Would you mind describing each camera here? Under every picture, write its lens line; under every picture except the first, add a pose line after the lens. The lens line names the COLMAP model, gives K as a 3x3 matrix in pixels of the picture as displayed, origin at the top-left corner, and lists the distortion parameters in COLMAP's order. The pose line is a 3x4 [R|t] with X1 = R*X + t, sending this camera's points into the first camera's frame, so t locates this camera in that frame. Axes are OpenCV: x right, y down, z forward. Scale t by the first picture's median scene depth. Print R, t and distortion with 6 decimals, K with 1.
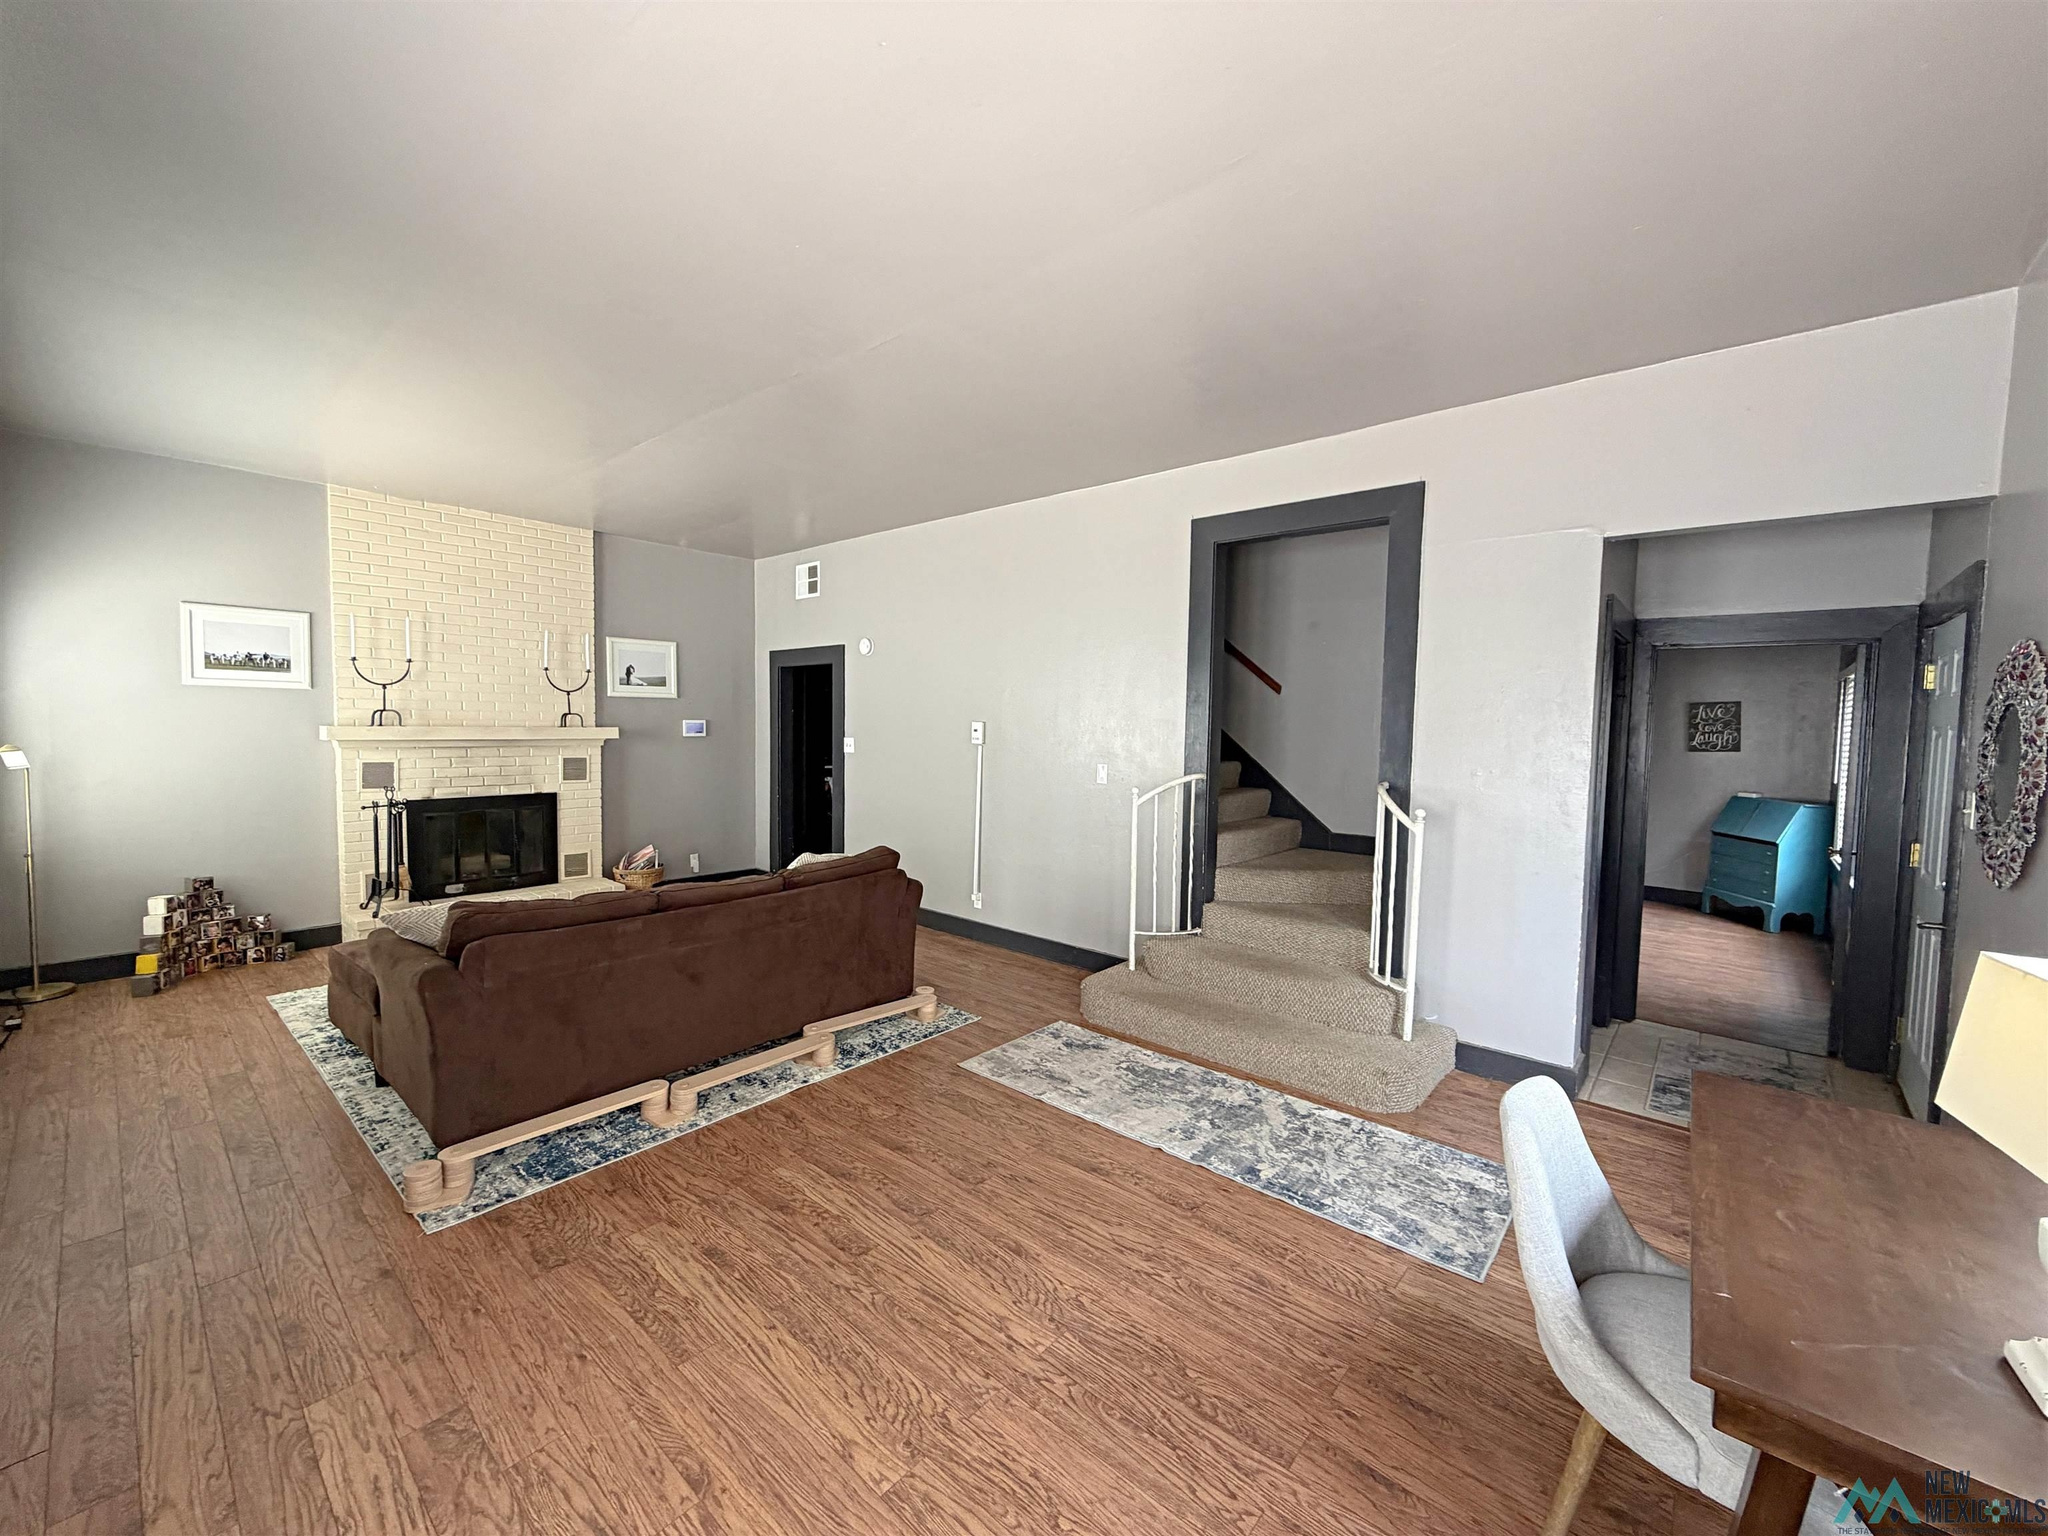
lens RADIAL K [[815.9, 0, 1018.5], [0, 815.9, 763.7], [0, 0, 1]] dist [0.003139, -0.000586]
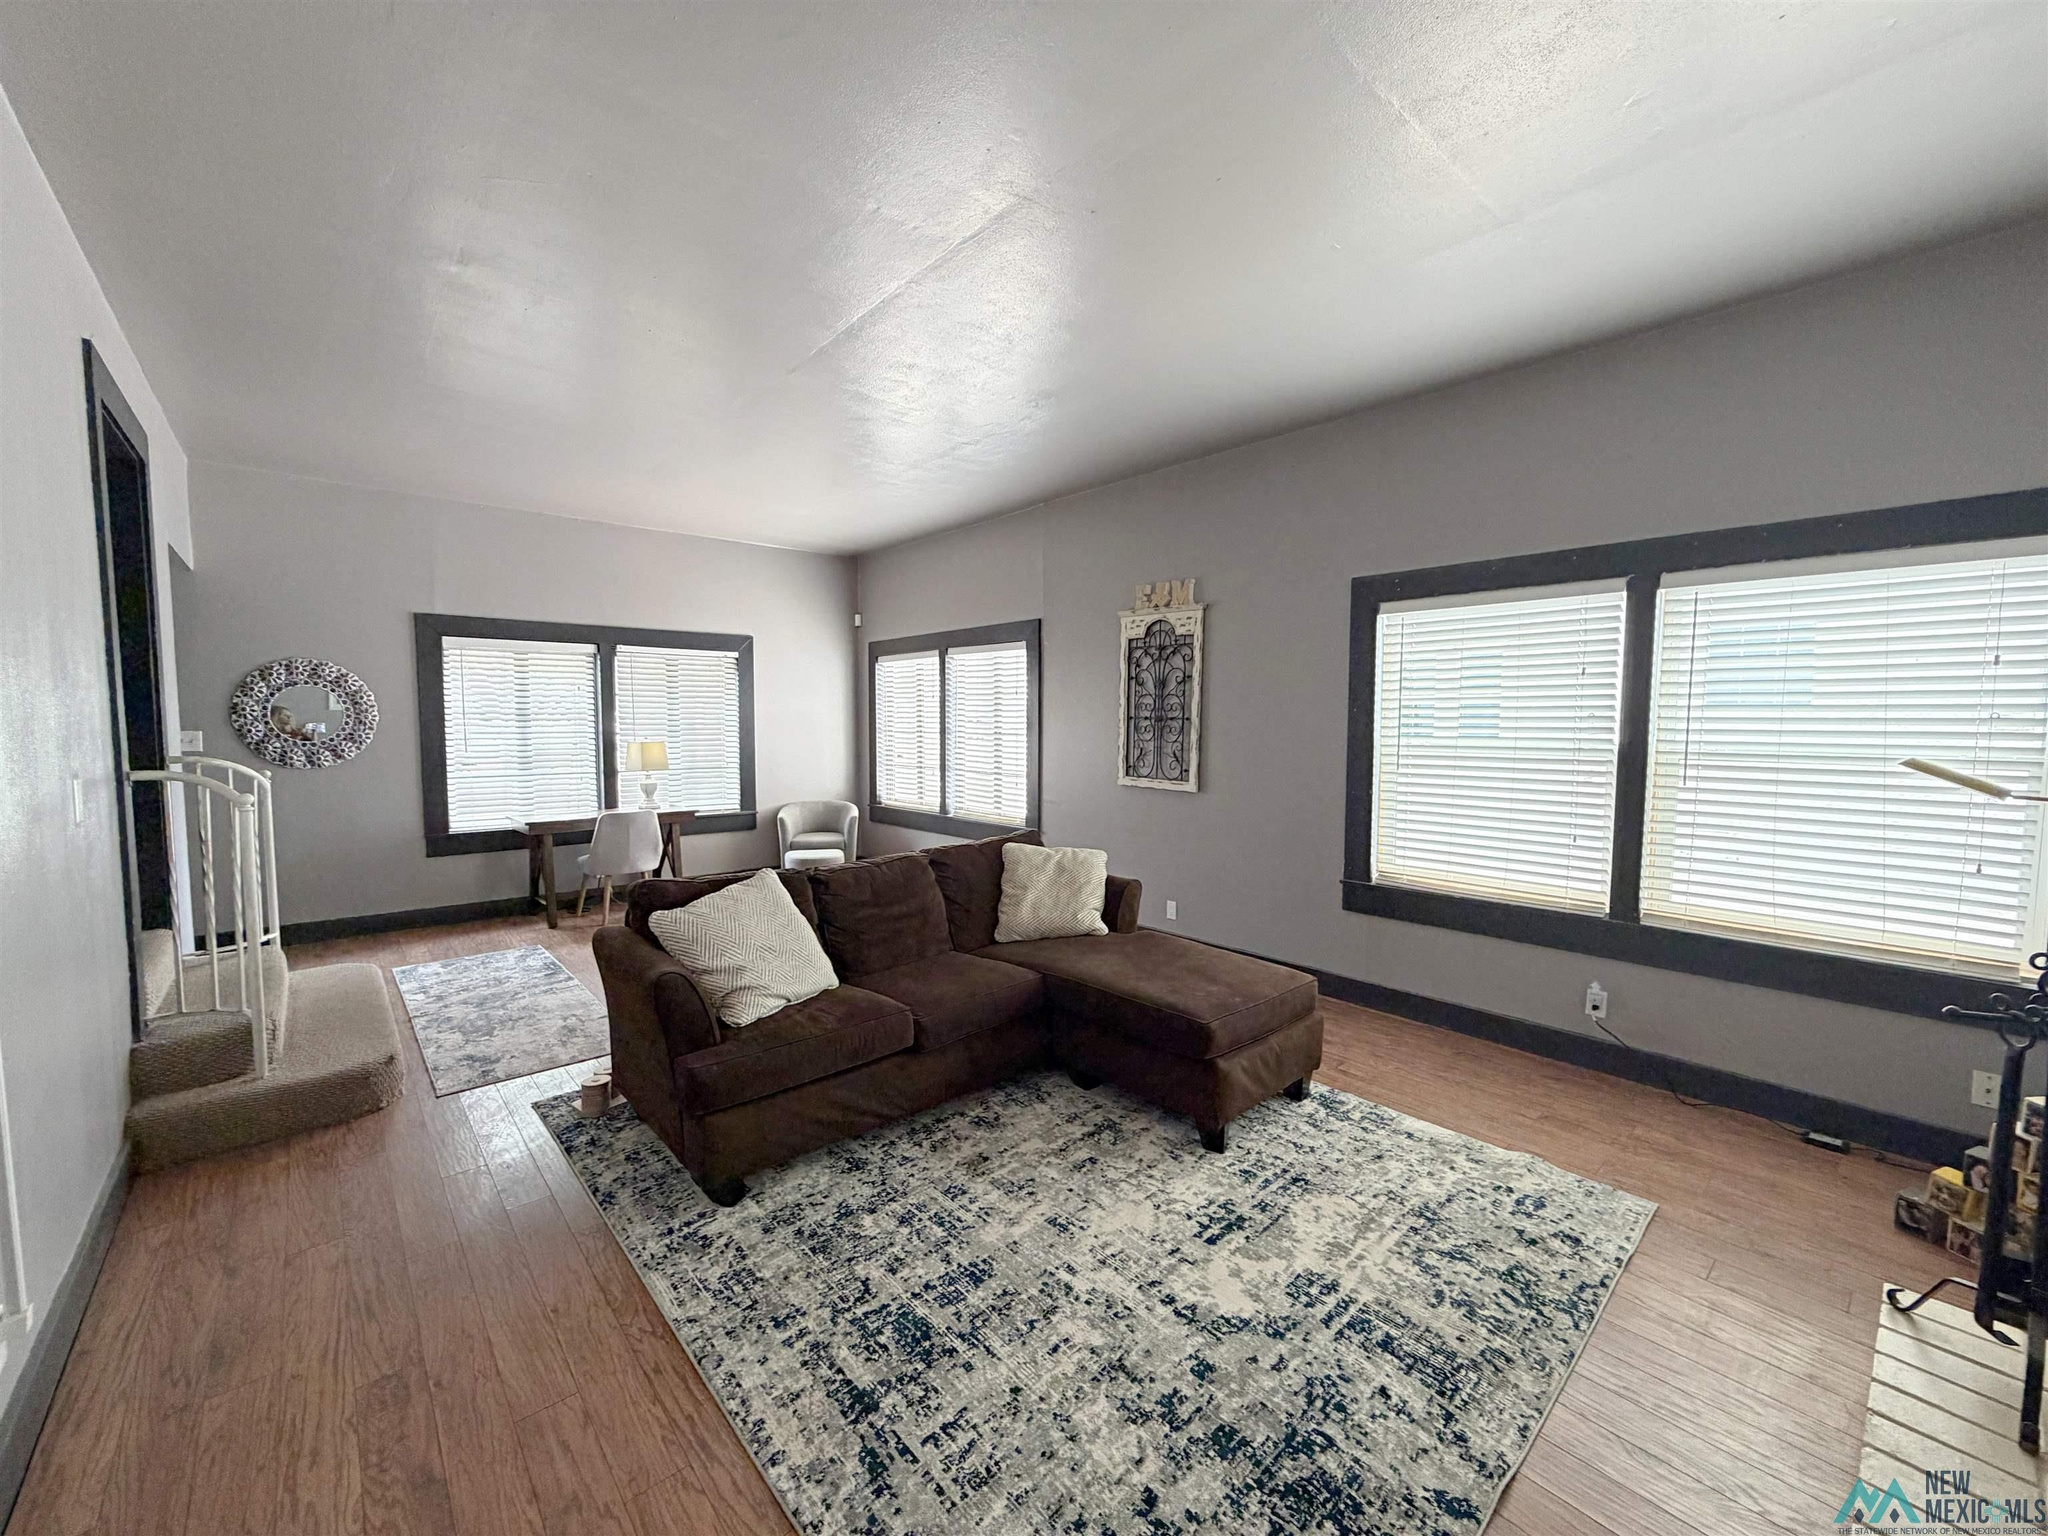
lens RADIAL K [[828.4, 0, 1024.0], [0, 828.4, 768.0], [0, 0, 1]] dist [0.025391, 0.000015]
pose [[-0.990474, -0.025233, 0.135371, -0.637459], [-0.007700, 0.991678, 0.128509, -0.101233], [-0.137487, 0.126243, -0.982426, 1.790703]]
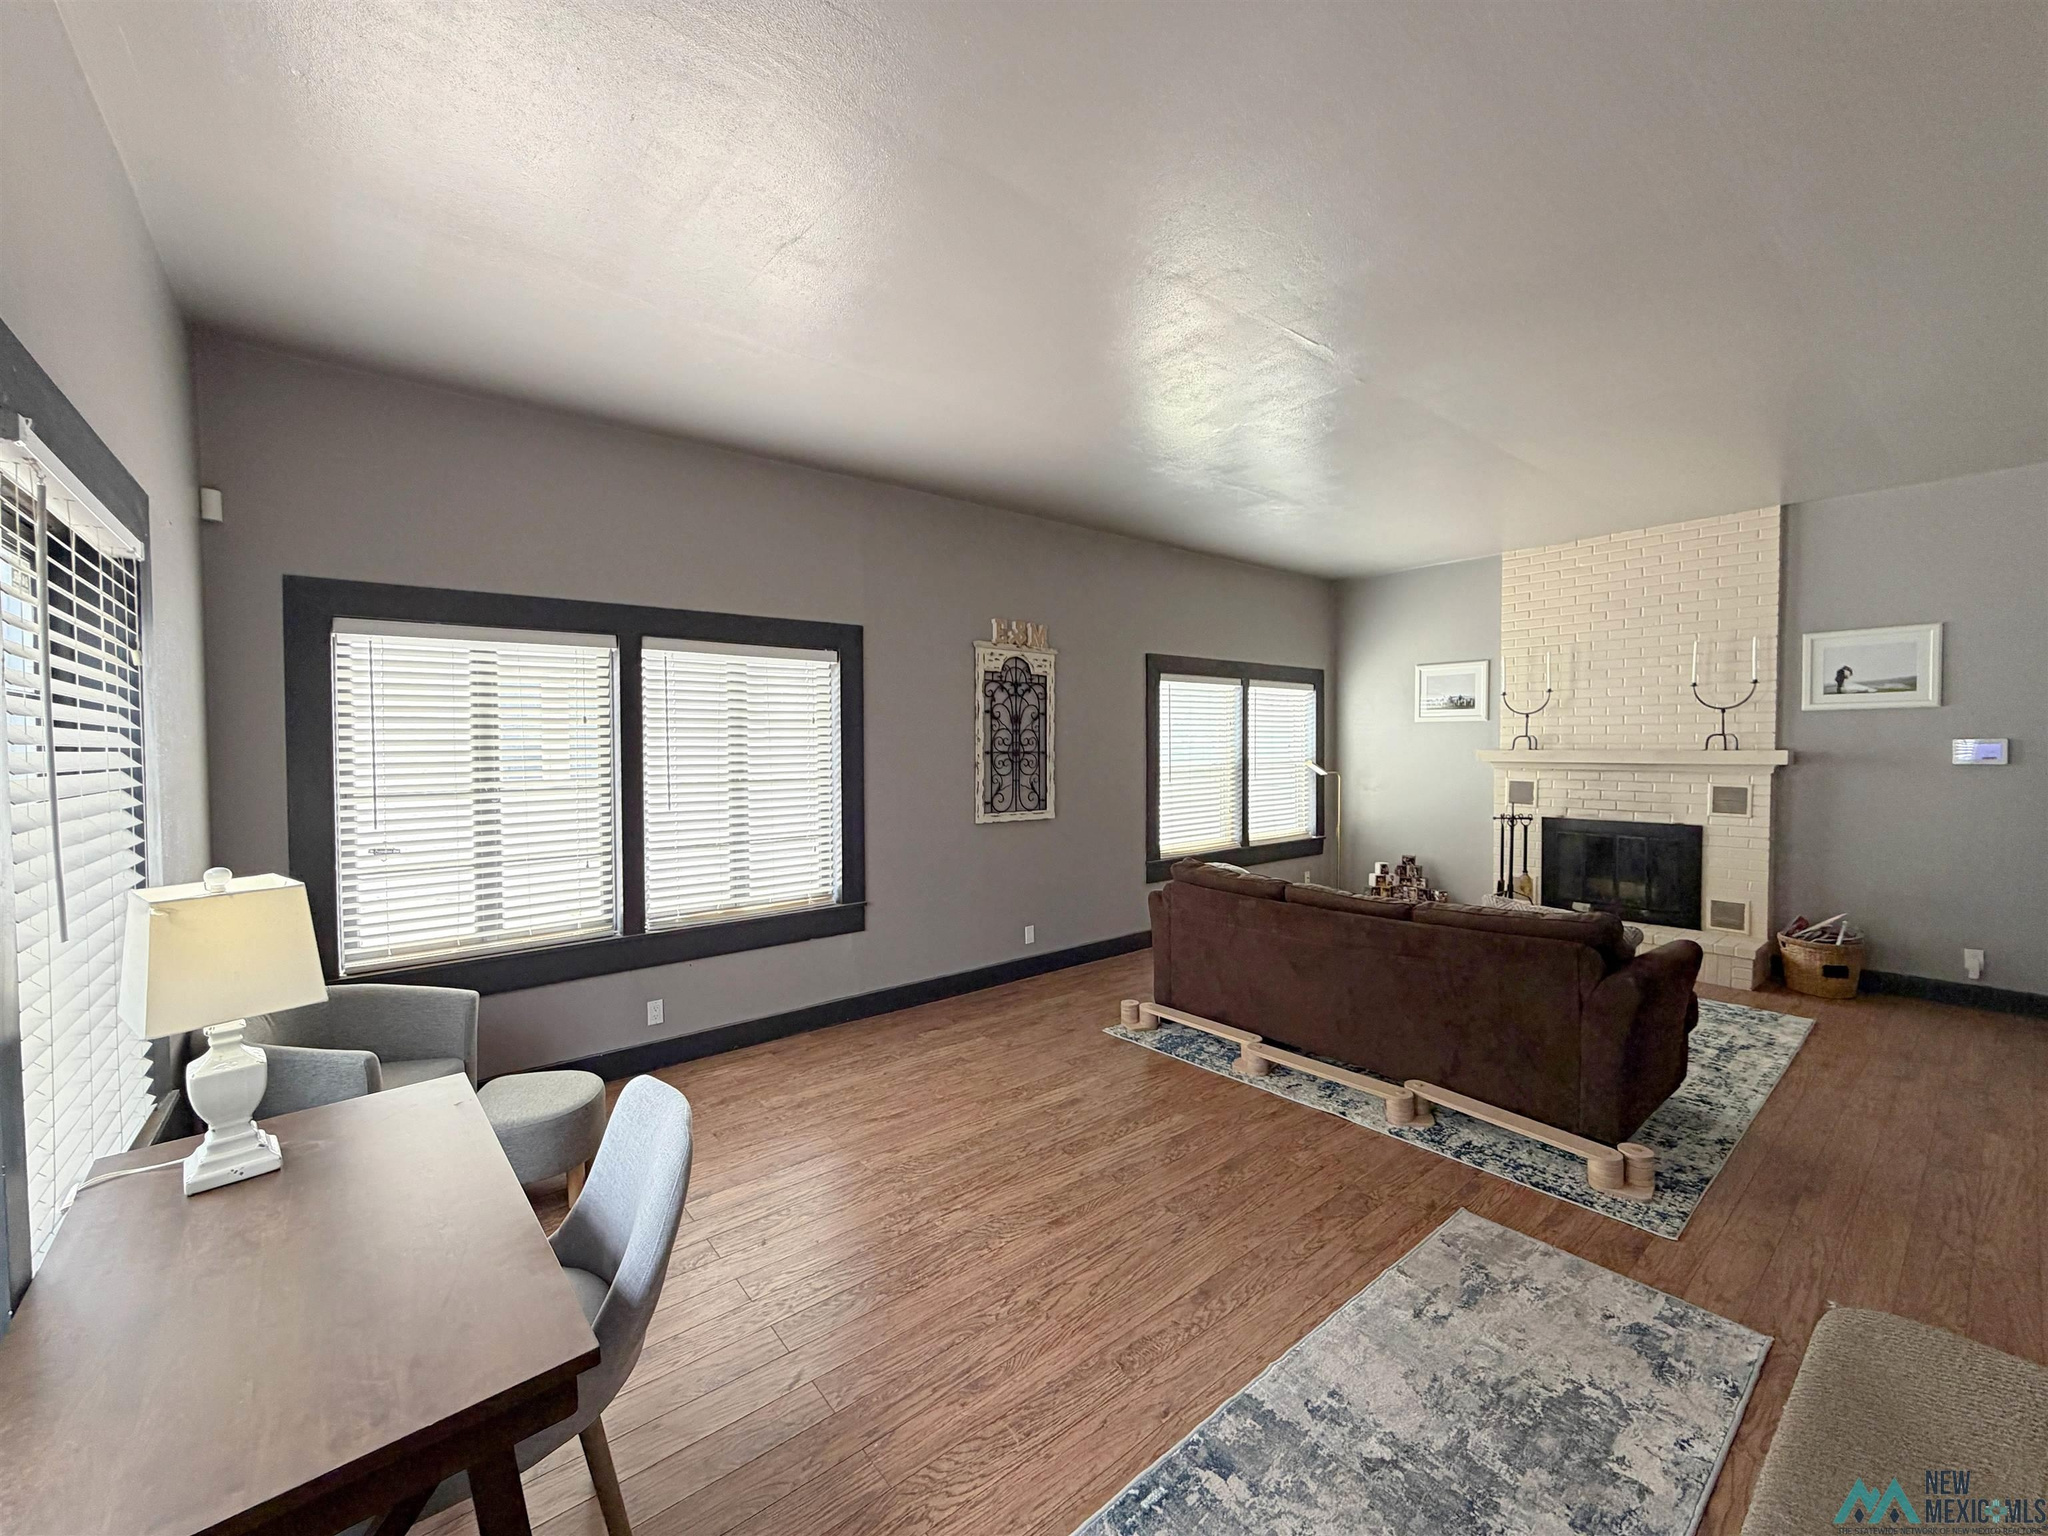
lens RADIAL K [[815.9, 0, 1018.5], [0, 815.9, 763.7], [0, 0, 1]] dist [0.003139, -0.000586]
pose [[-0.163566, 0.006446, -0.986511, 0.650423], [-0.048932, 0.998695, 0.014639, -0.012317], [0.985318, 0.050667, -0.163038, 0.669008]]
